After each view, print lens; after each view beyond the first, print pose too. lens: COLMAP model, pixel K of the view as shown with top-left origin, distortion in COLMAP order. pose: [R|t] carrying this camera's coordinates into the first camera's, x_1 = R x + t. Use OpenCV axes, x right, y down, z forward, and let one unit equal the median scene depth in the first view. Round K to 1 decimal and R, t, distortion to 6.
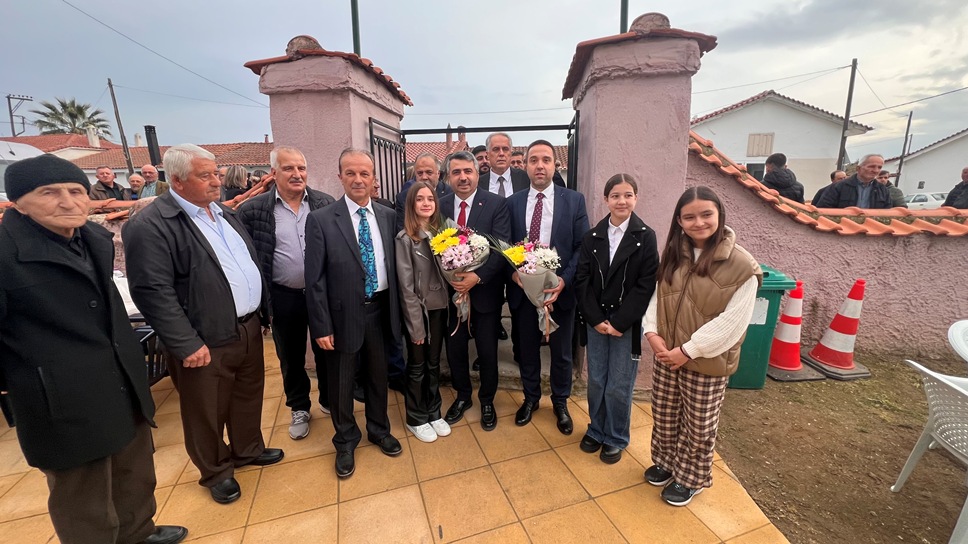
lens RADIAL K [[395.6, 0, 489.5], [0, 395.6, 266.7], [0, 0, 1]] dist [0.001905, 0.000093]
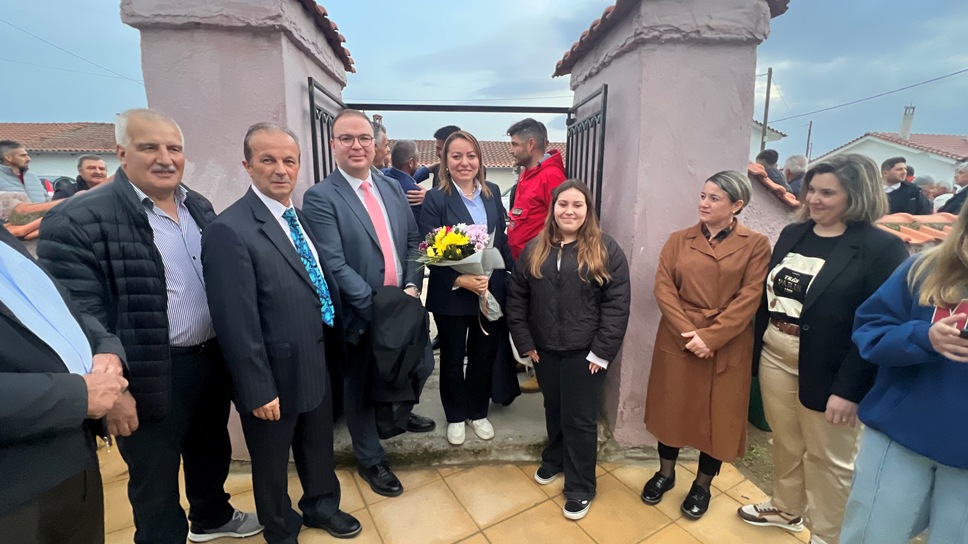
lens RADIAL K [[429.6, 0, 487.3], [0, 429.6, 262.3], [0, 0, 1]] dist [0.011610, -0.000077]
pose [[0.980877, -0.015807, 0.193986, -0.130323], [0.019934, 0.999614, -0.019339, -0.034496], [-0.193605, 0.022836, 0.980814, 0.192527]]
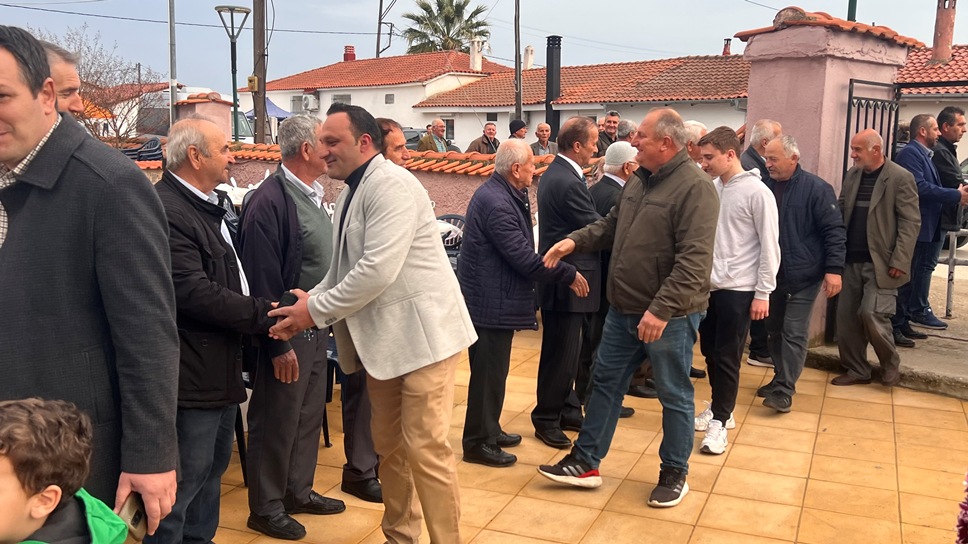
lens RADIAL K [[981.1, 0, 488.3], [0, 981.1, 274.5], [0, 0, 1]] dist [0.026229, 0.000000]
pose [[0.751264, 0.114868, -0.649930, 0.531402], [-0.156955, 0.987582, -0.006883, 0.191885], [0.641068, 0.107181, 0.759963, -1.071510]]
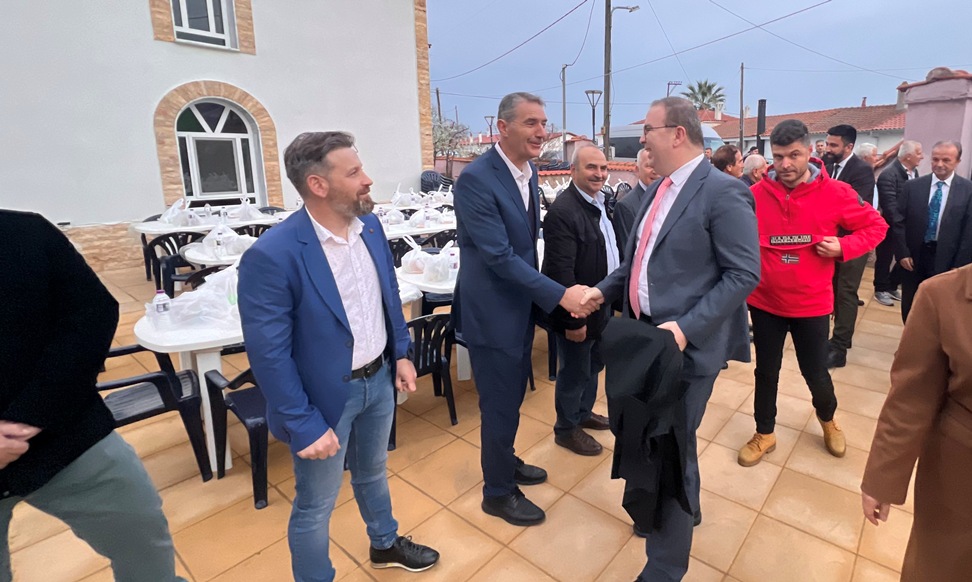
lens RADIAL K [[488.5, 0, 599.5], [0, 488.5, 241.6], [0, 0, 1]] dist [-0.003977, -0.000008]
pose [[0.570738, 0.152187, -0.806906, 0.337800], [-0.167902, 0.983542, 0.066741, 0.159247], [0.803783, 0.097389, 0.586897, -0.916373]]
